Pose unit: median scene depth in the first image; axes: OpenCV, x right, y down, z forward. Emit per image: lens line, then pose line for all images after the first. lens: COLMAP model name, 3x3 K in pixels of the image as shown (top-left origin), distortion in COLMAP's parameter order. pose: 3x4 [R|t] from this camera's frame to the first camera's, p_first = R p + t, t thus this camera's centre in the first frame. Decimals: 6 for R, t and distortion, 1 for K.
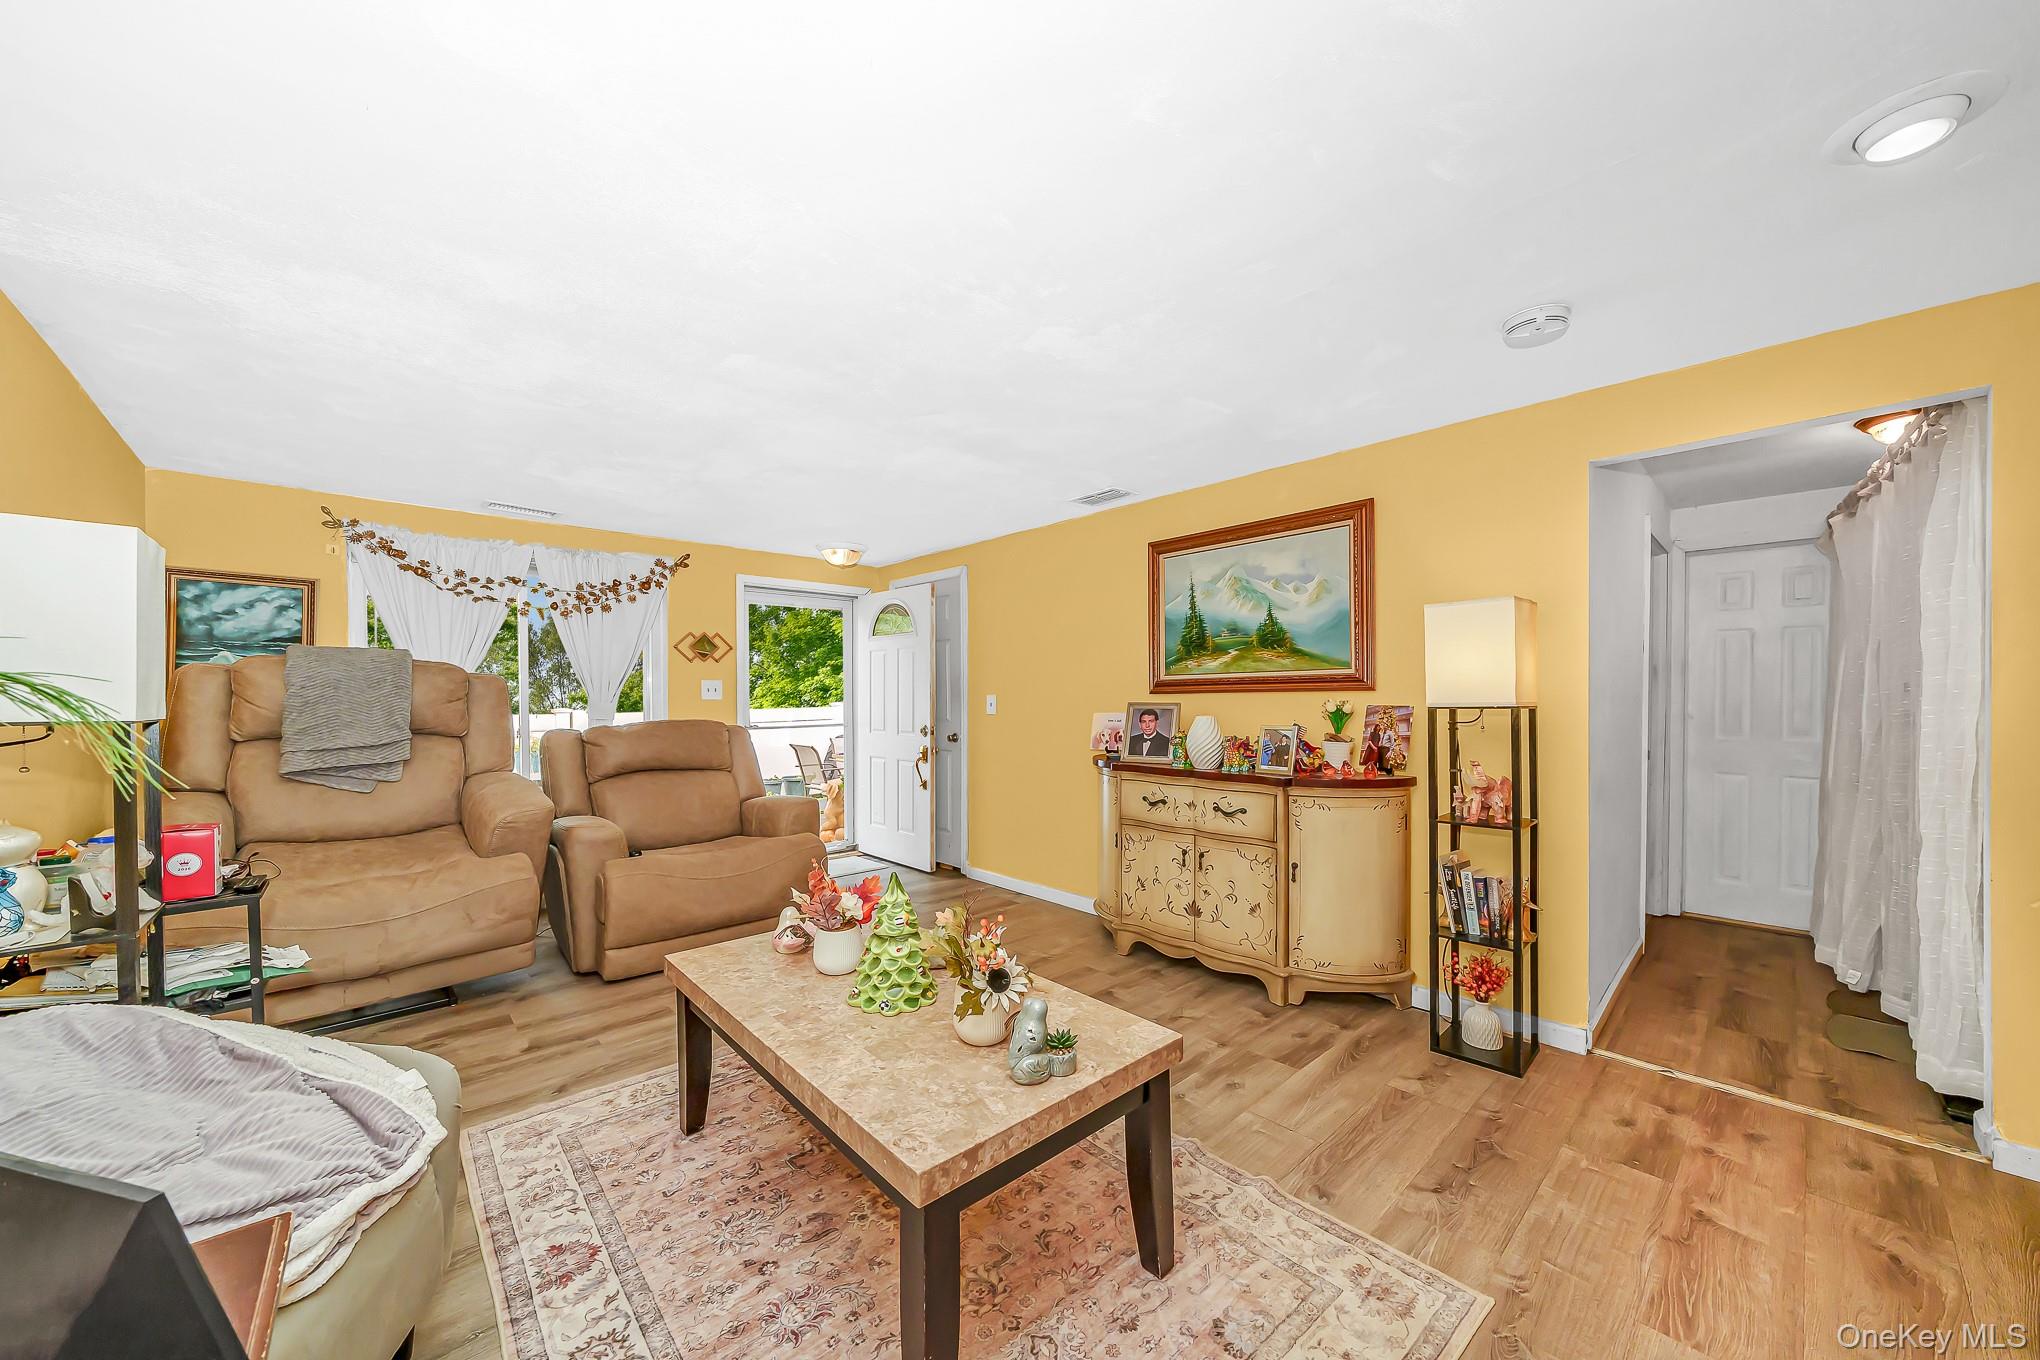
lens RADIAL K [[740.1, 0, 1013.7], [0, 740.1, 701.4], [0, 0, 1]] dist [-0.003267, -0.000095]
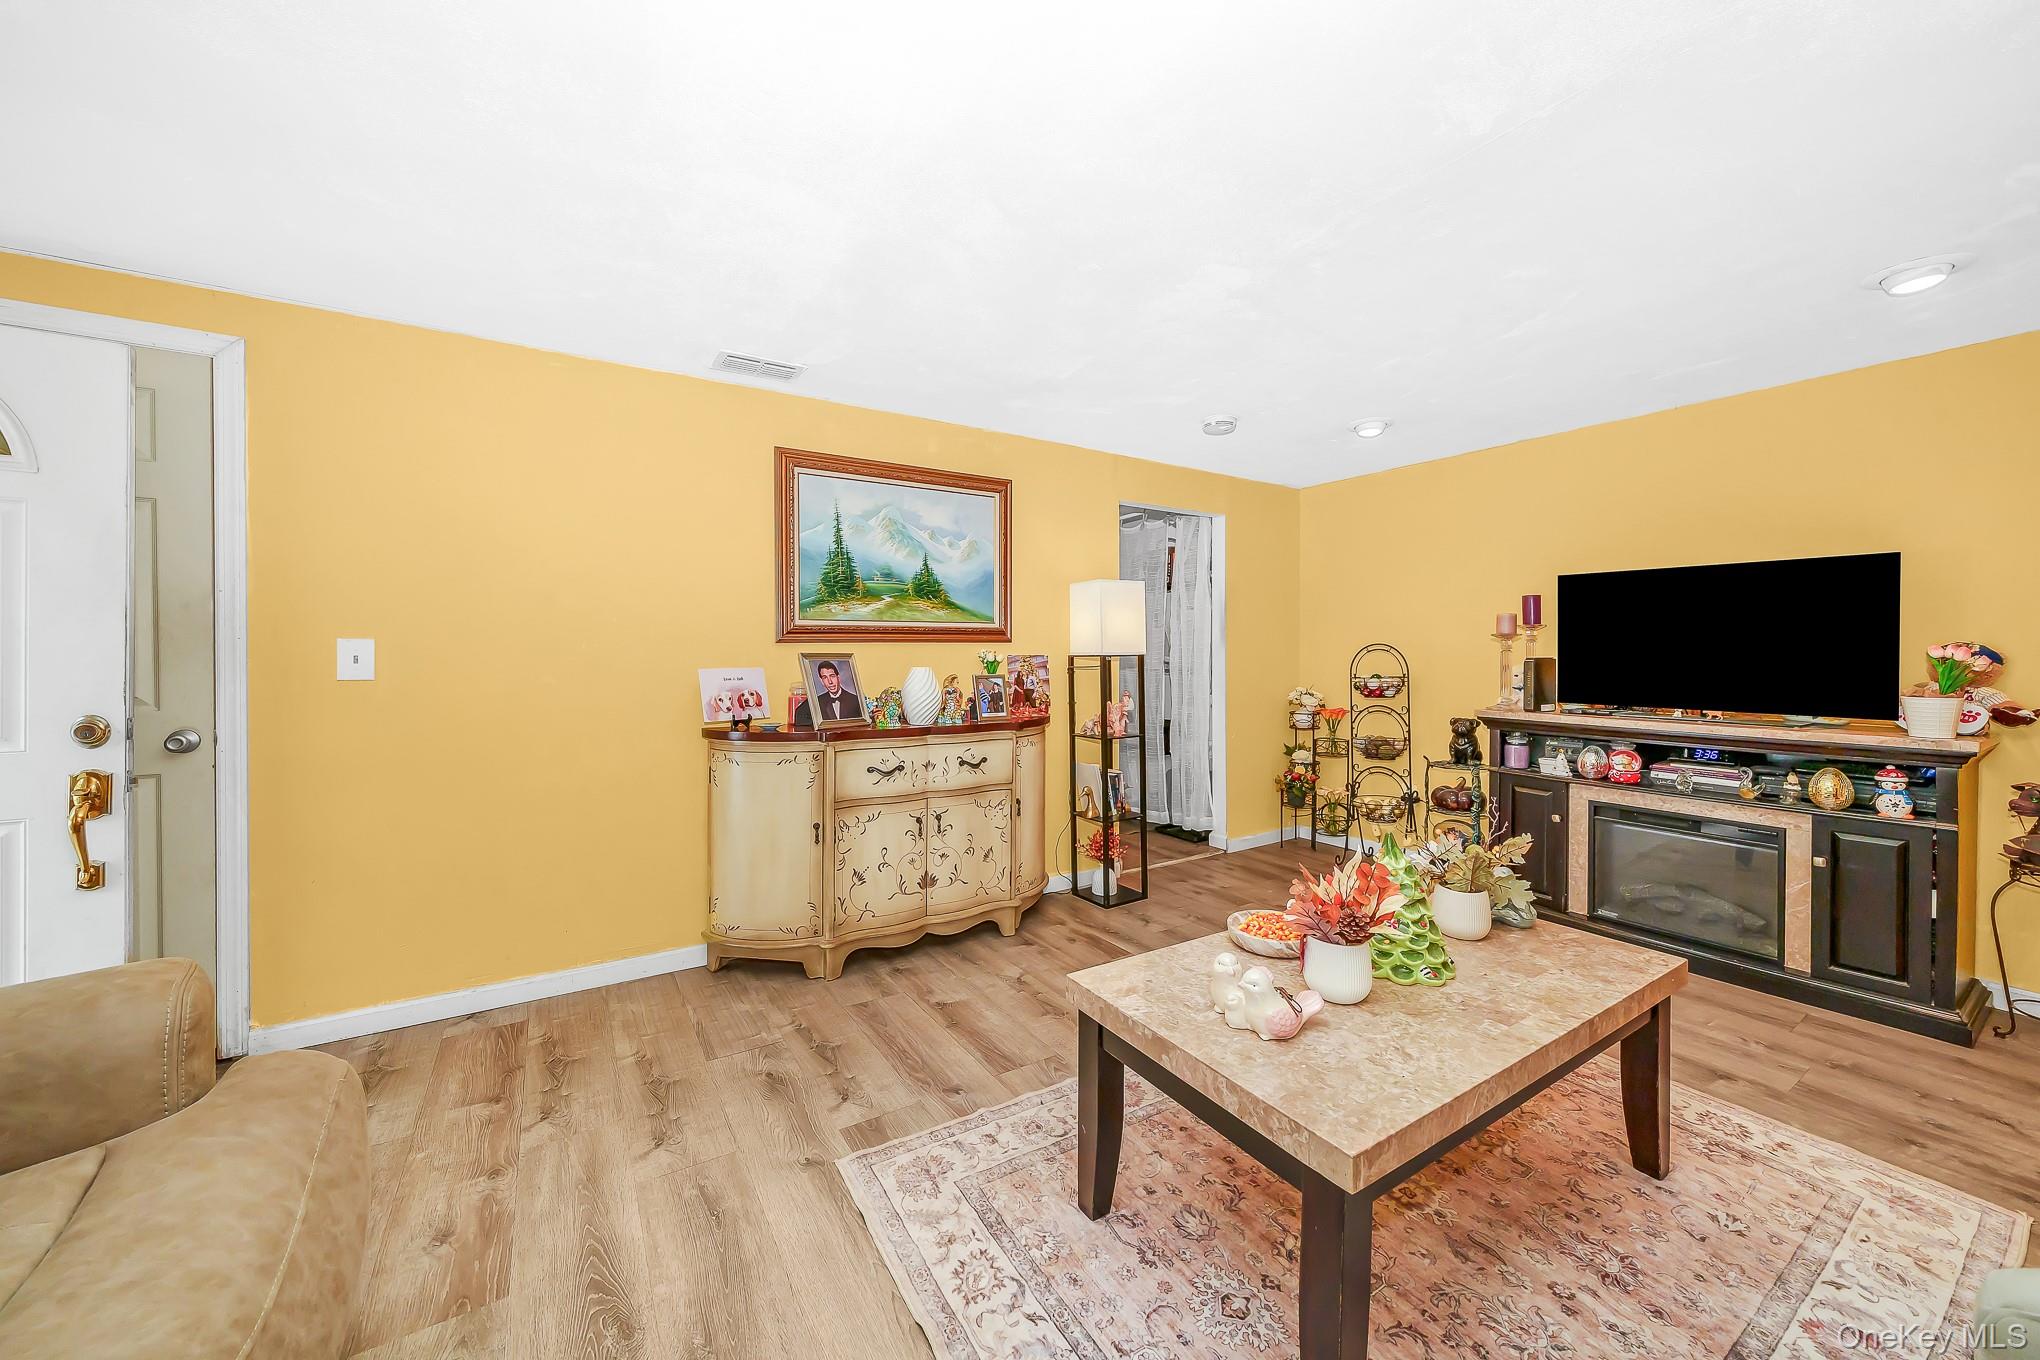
lens RADIAL K [[738.2, 0, 1041.9], [0, 738.2, 653.8], [0, 0, 1]] dist [-0.004263, -0.000052]
pose [[0.158864, 0.002532, 0.987297, -0.584357], [0.005757, 0.999977, -0.003491, 0.006584], [-0.987284, 0.006239, 0.158846, 0.664693]]
